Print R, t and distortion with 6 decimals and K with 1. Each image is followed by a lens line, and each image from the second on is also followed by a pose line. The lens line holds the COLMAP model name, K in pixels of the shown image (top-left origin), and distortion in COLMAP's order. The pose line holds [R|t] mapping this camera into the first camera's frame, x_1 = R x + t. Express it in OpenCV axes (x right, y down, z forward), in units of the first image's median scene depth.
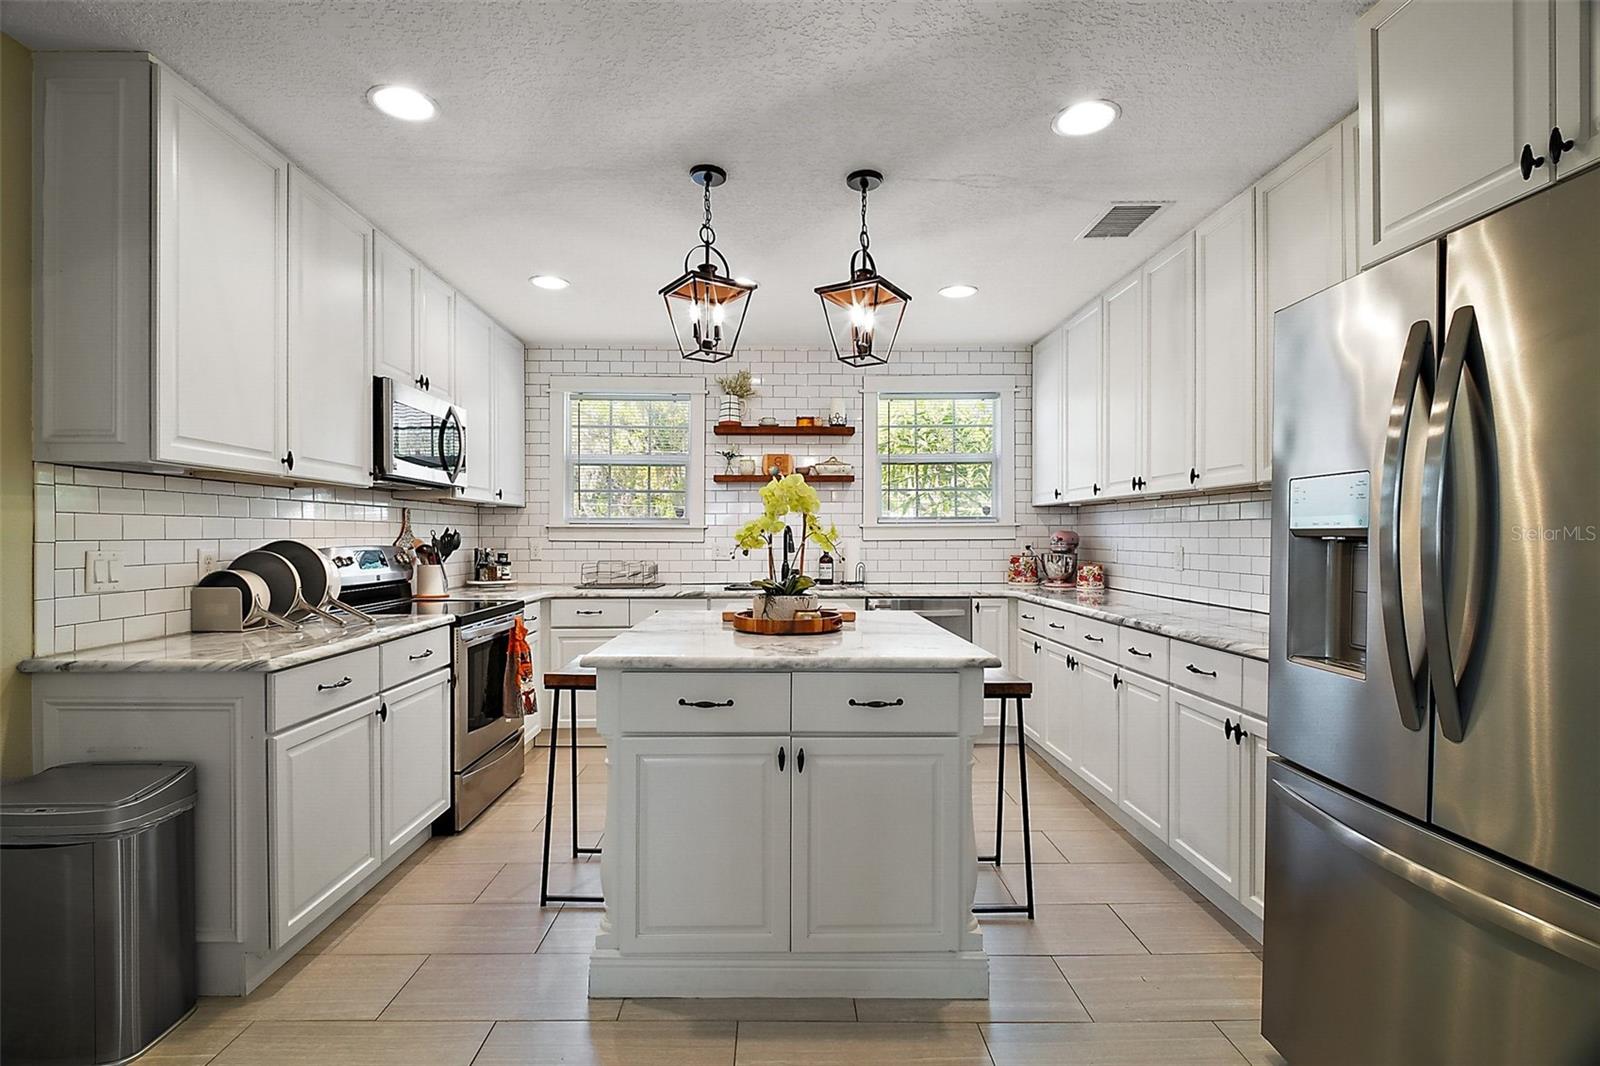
lens RADIAL K [[734.5, 0, 793.2], [0, 734.5, 530.9], [0, 0, 1]] dist [0.004001, -0.009066]
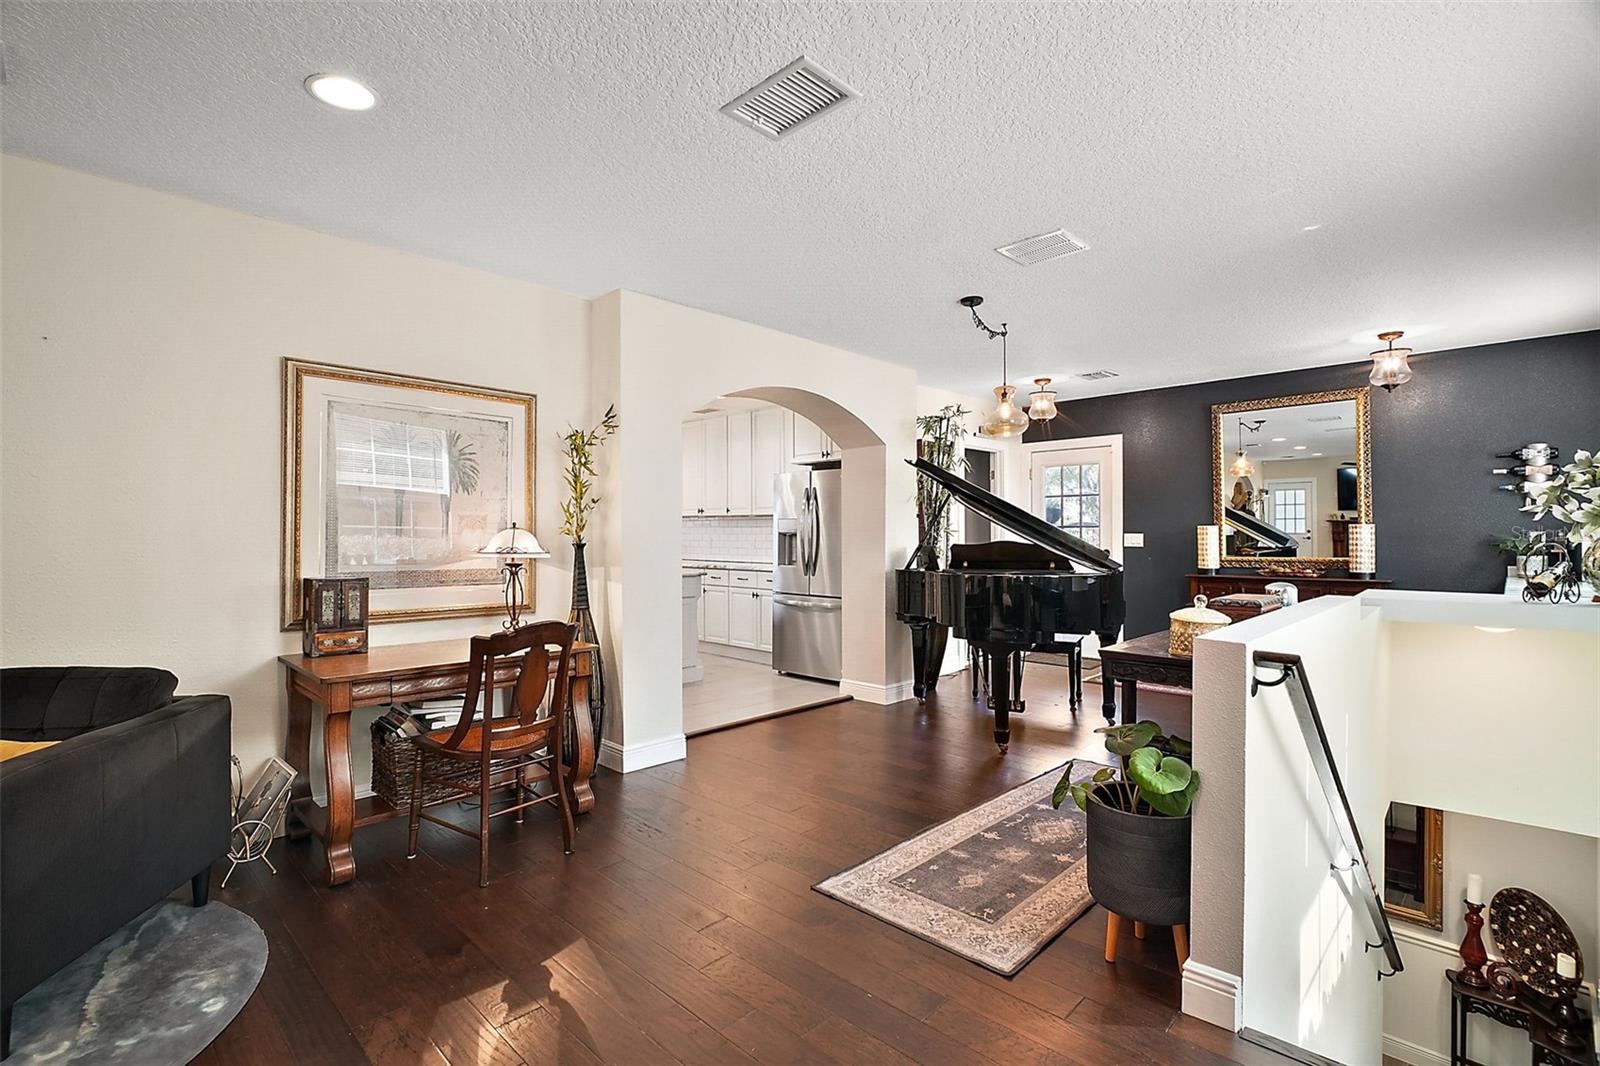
lens RADIAL K [[734.5, 0, 793.2], [0, 734.5, 530.9], [0, 0, 1]] dist [0.004001, -0.009066]
pose [[0.718519, 0.000313, 0.695507, -0.961651], [-0.005166, 0.999975, 0.004887, -0.013781], [-0.695488, -0.007104, 0.718502, -0.899221]]
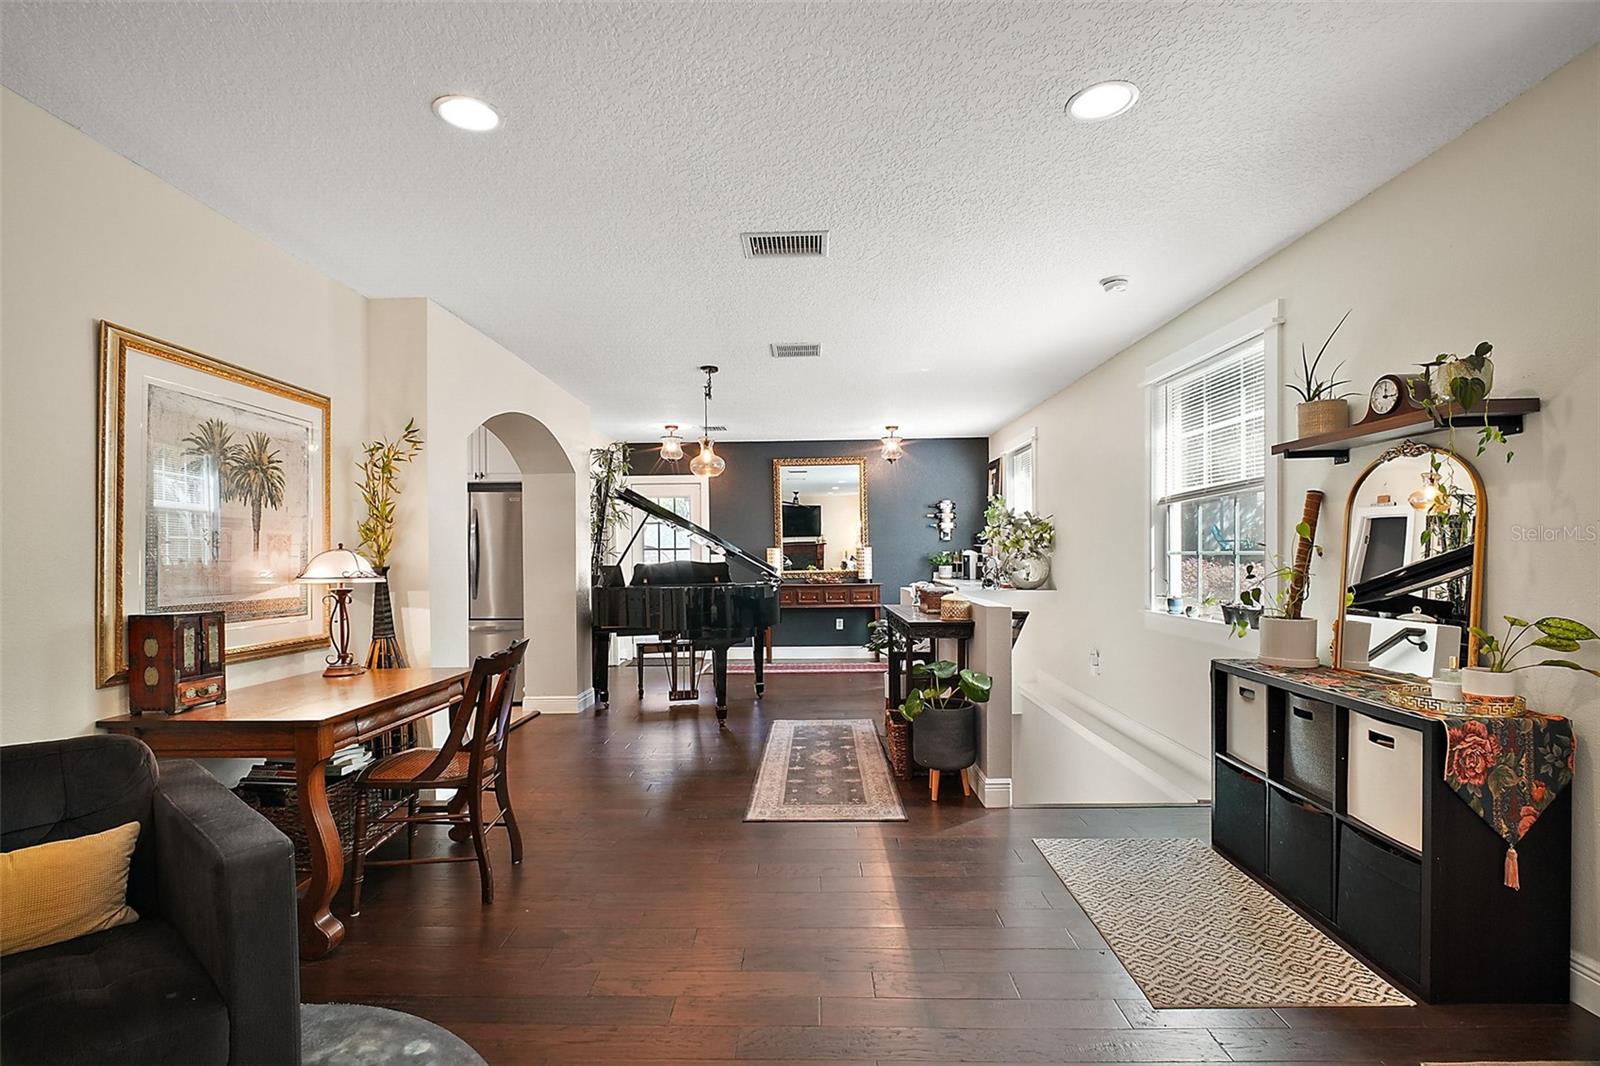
lens RADIAL K [[736.5, 0, 796.5], [0, 736.5, 553.3], [0, 0, 1]] dist [0.000483, -0.009574]
pose [[0.048246, -0.000210, 0.998835, -1.410561], [-0.001674, 0.999999, 0.000292, -0.007672], [-0.998834, -0.001686, 0.048245, -0.497799]]
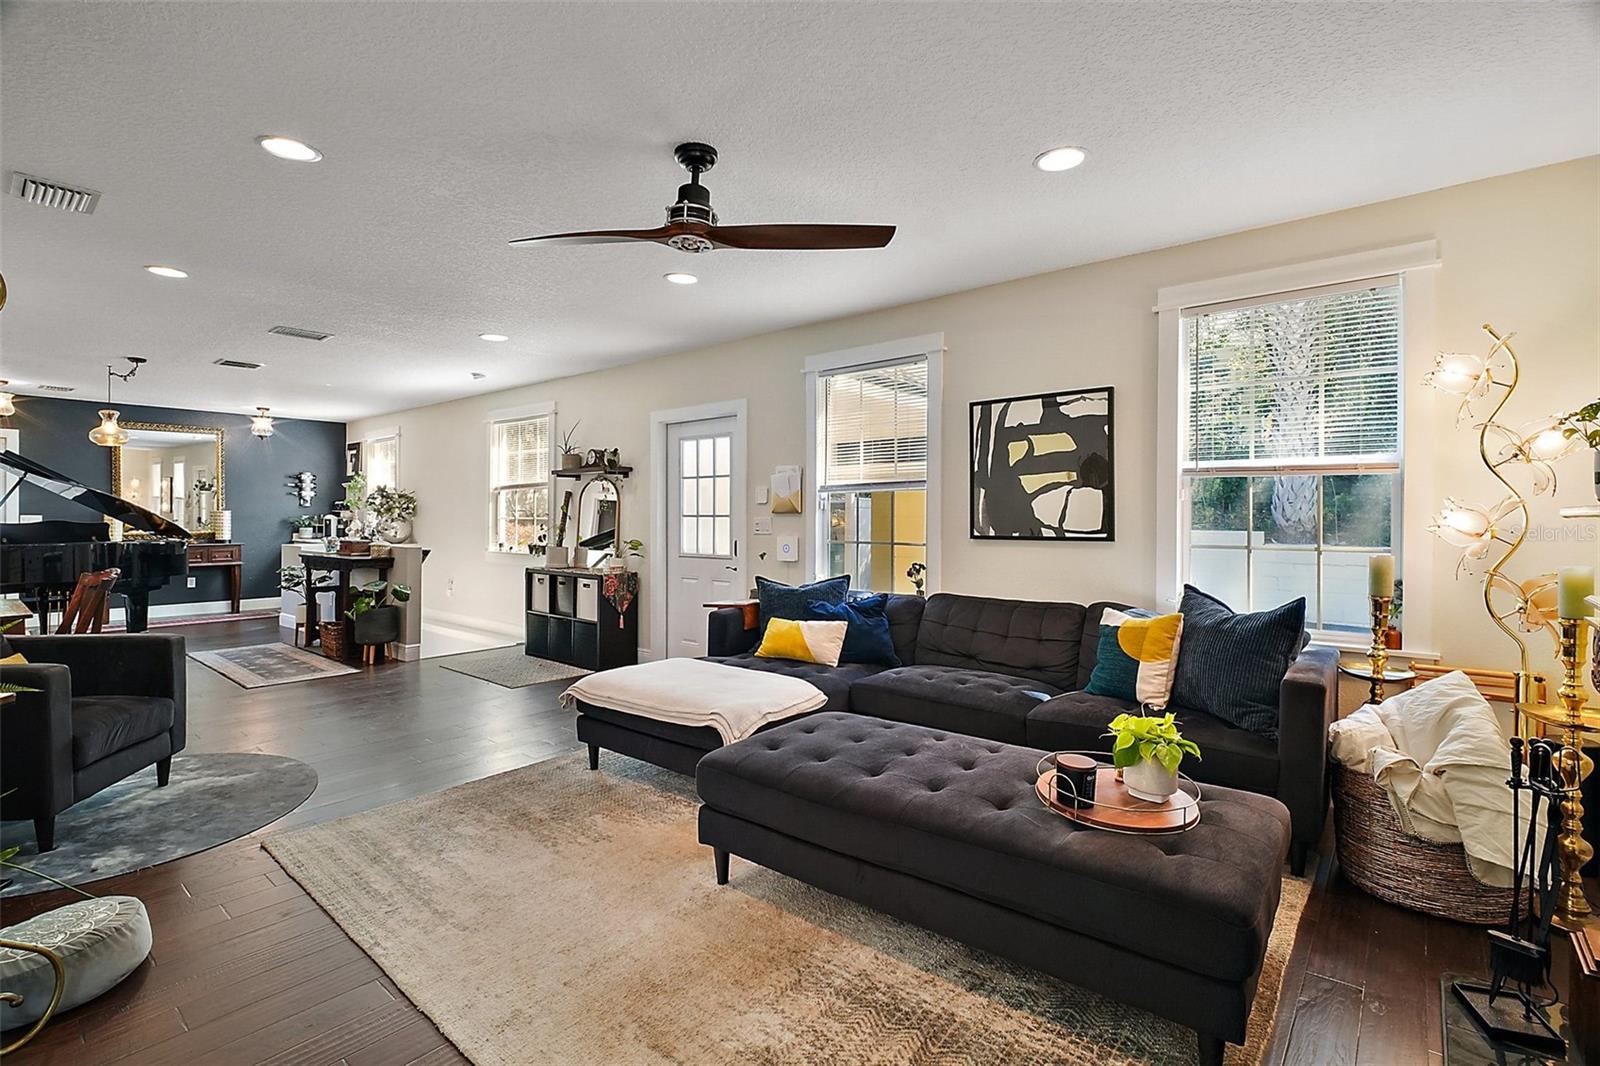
lens RADIAL K [[734.5, 0, 793.2], [0, 734.5, 530.9], [0, 0, 1]] dist [0.004001, -0.009066]
pose [[-0.749576, -0.013362, 0.661783, -2.309123], [-0.011922, 0.999907, 0.006686, 0.004417], [-0.661811, -0.002878, -0.749665, 0.032425]]
